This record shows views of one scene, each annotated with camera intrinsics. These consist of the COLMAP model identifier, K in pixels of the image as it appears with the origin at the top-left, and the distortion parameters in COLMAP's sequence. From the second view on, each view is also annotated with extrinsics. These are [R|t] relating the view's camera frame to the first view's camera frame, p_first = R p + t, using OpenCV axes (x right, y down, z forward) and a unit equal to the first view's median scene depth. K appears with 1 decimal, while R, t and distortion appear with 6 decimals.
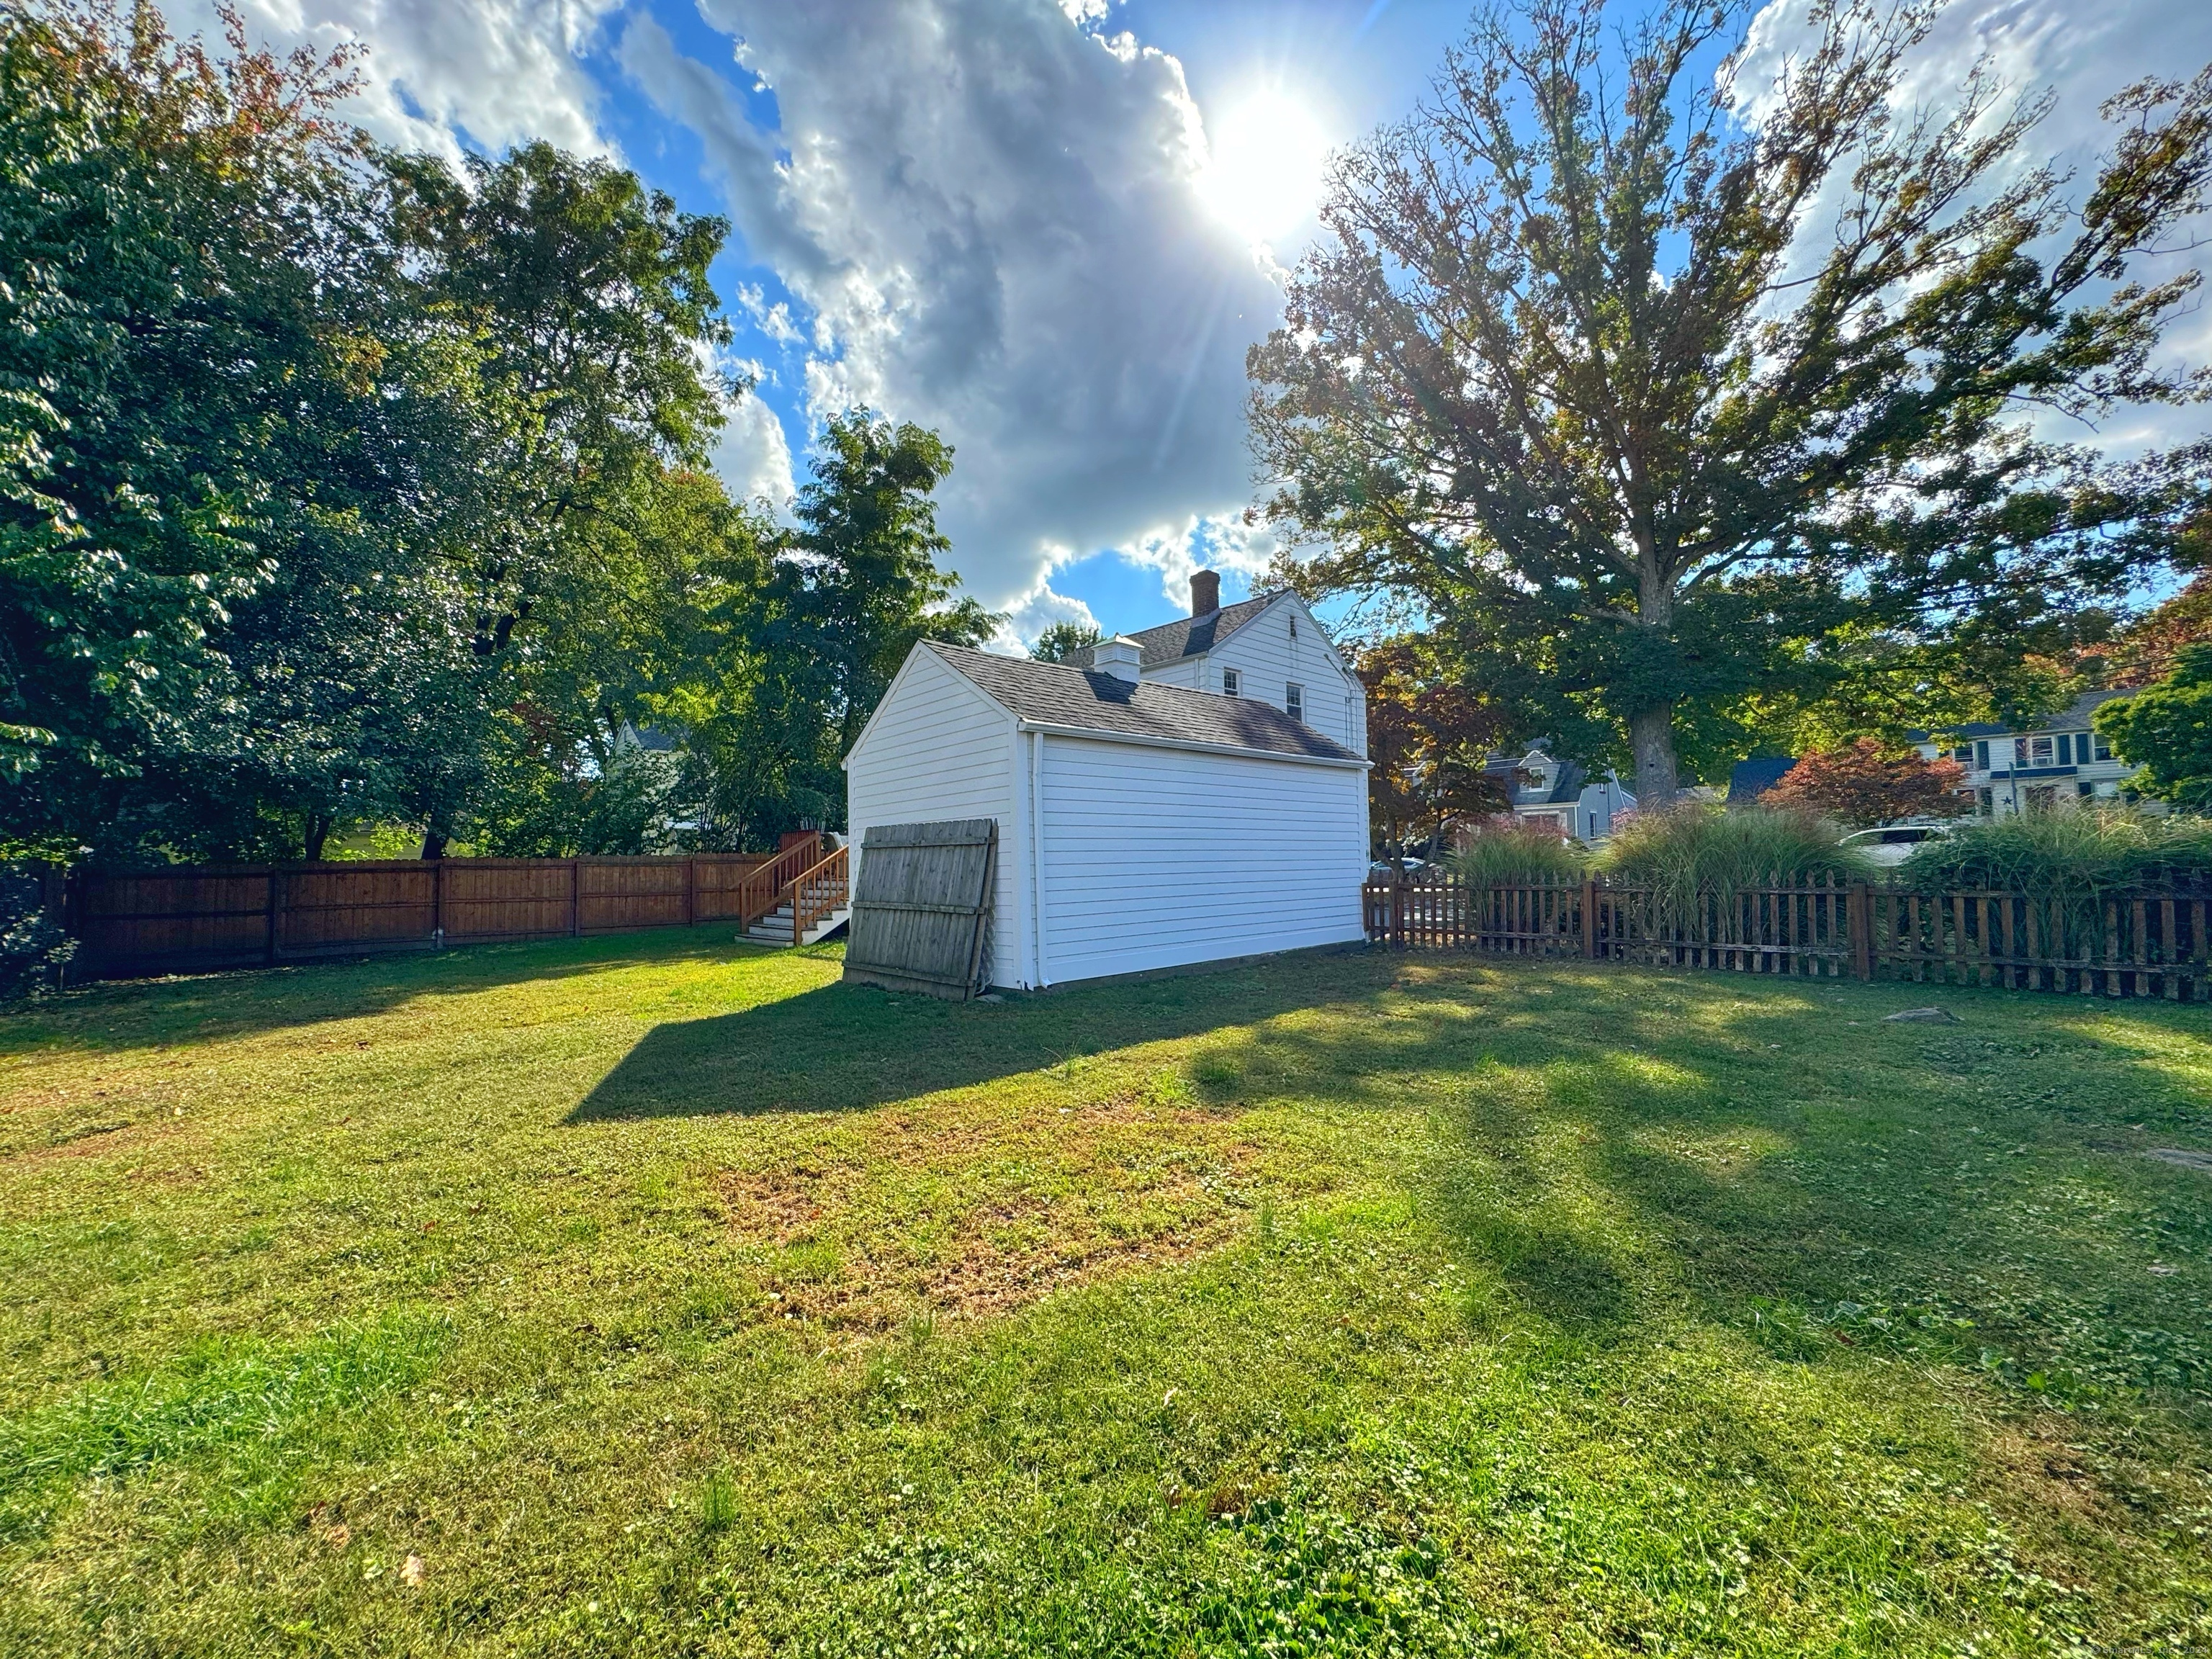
lens RADIAL K [[882.1, 0, 1106.0], [0, 882.1, 829.5], [0, 0, 1]] dist [0.014402, 0.000054]
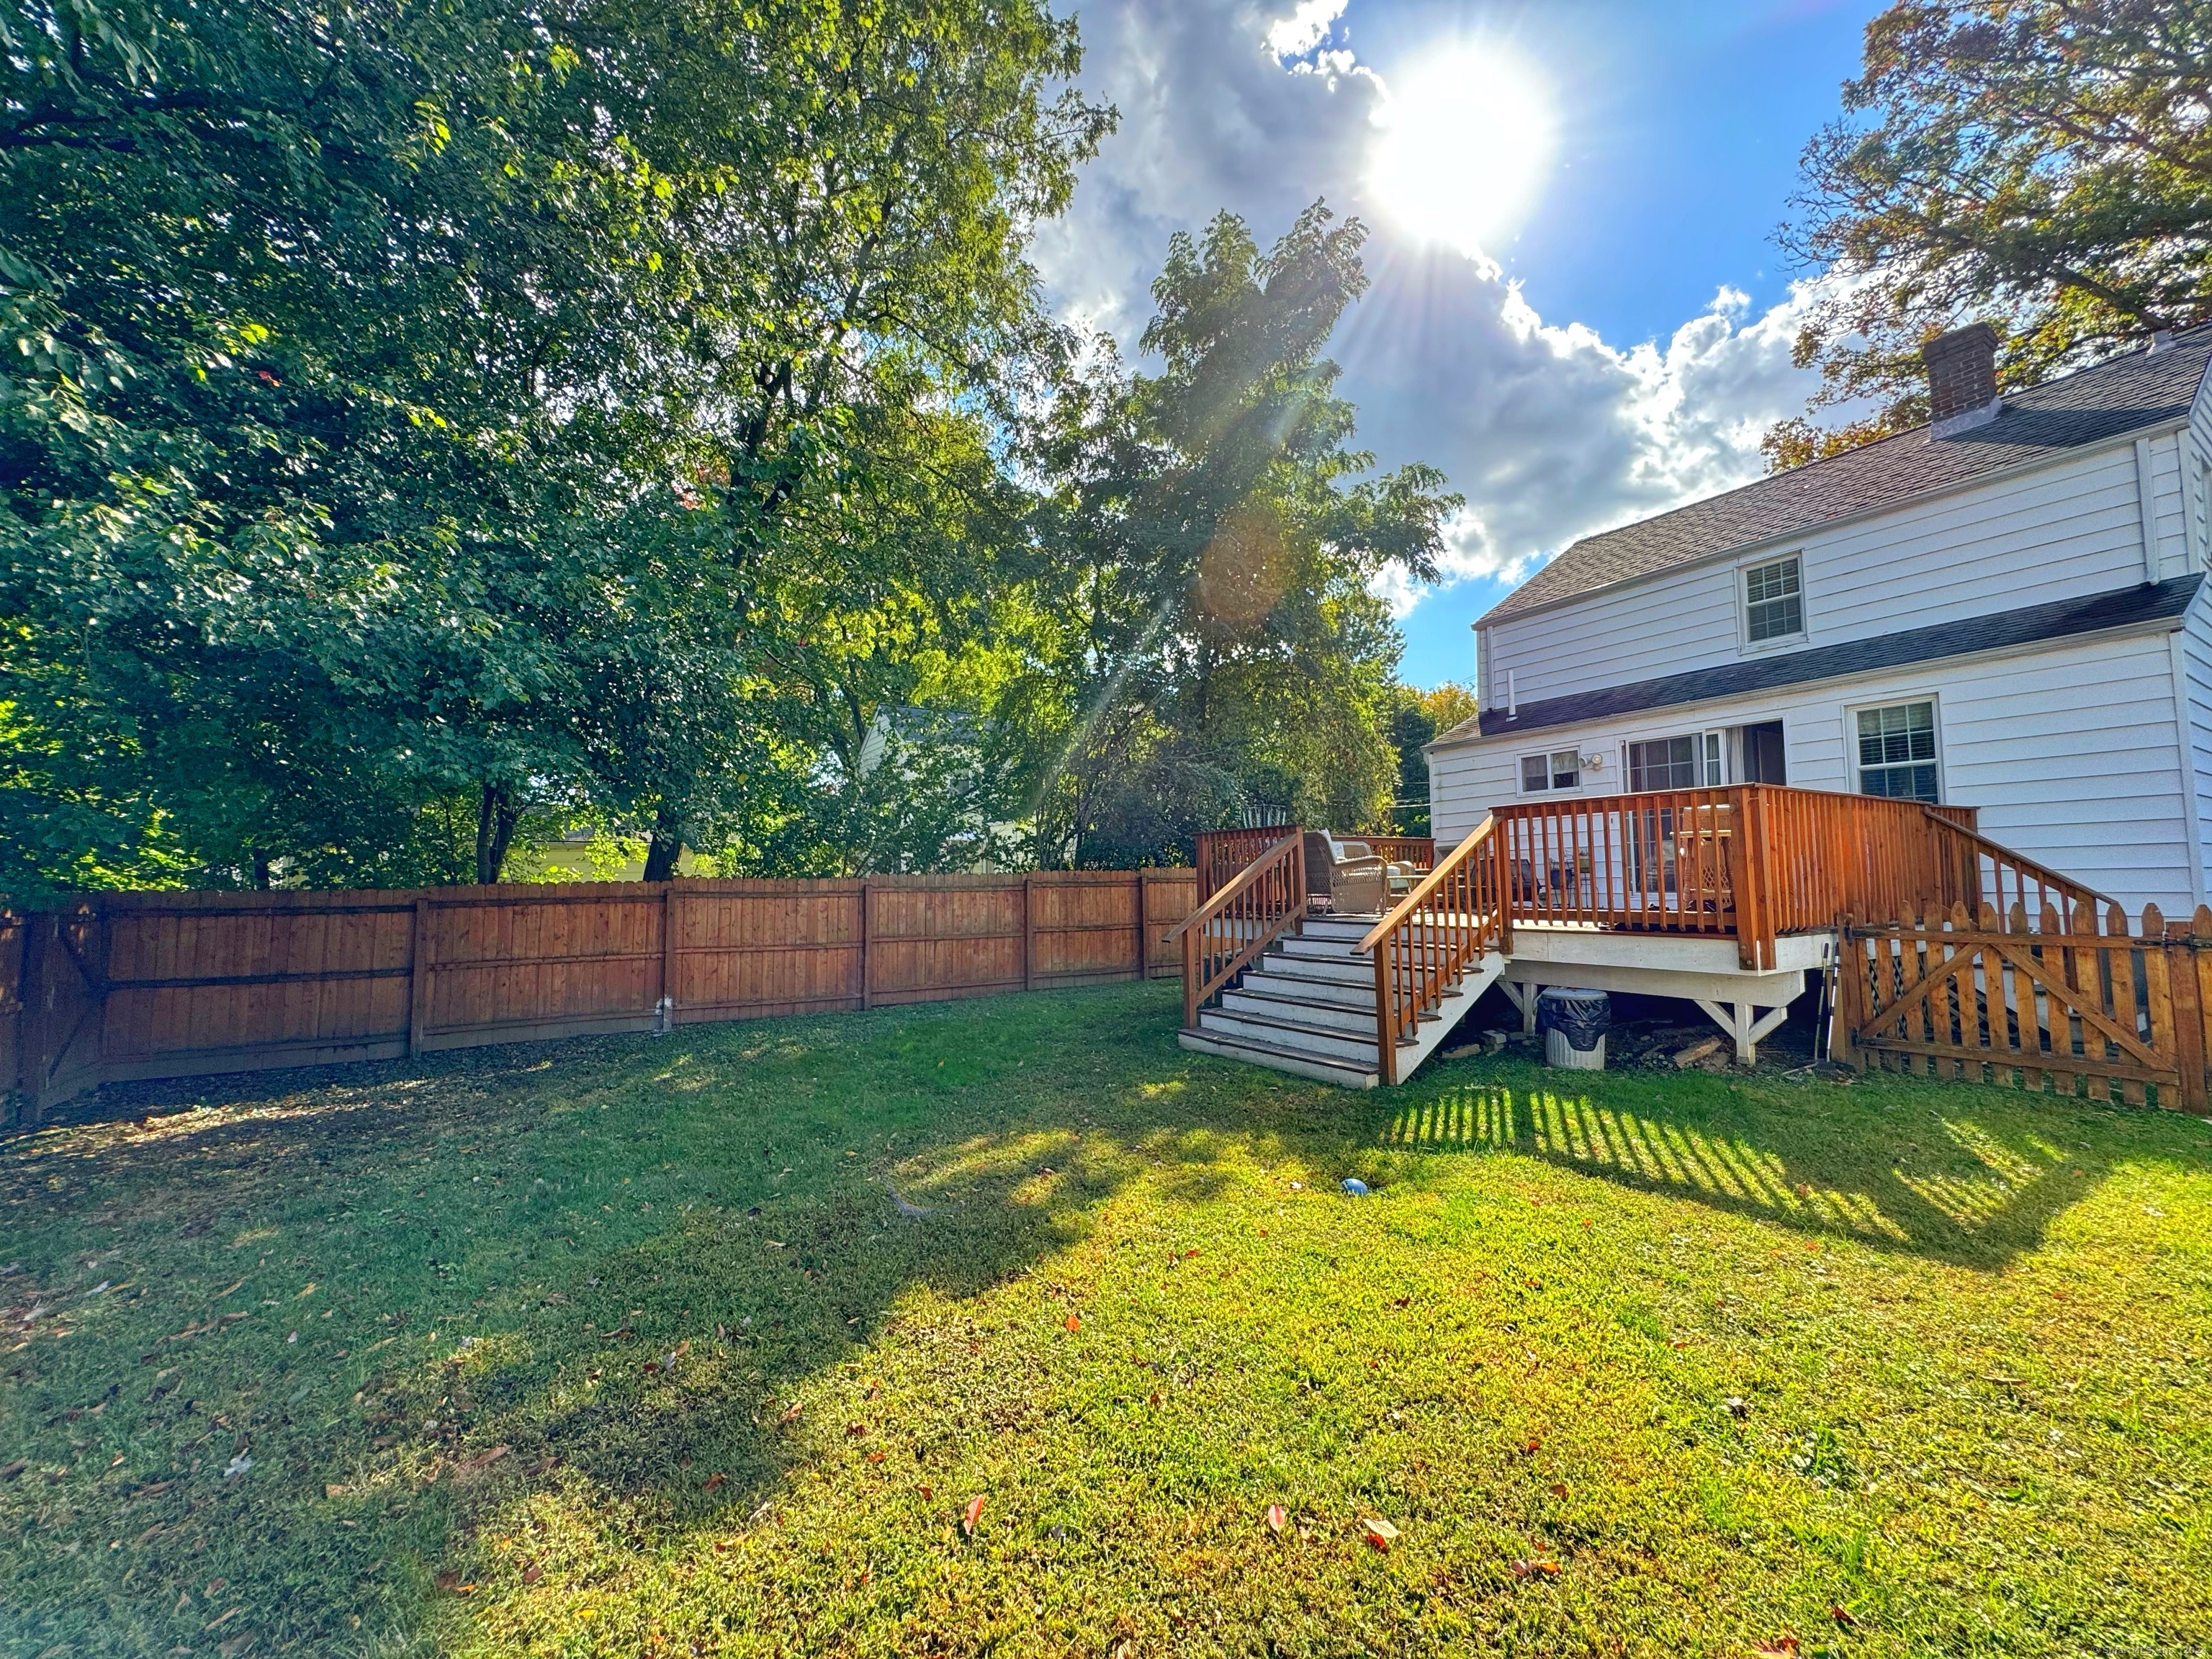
lens RADIAL K [[882.1, 0, 1106.0], [0, 882.1, 829.5], [0, 0, 1]] dist [0.014402, 0.000054]
pose [[0.977156, -0.011148, -0.212229, -0.319899], [0.001937, 0.999049, -0.043560, 0.025415], [0.212513, 0.042154, 0.976249, 0.461167]]
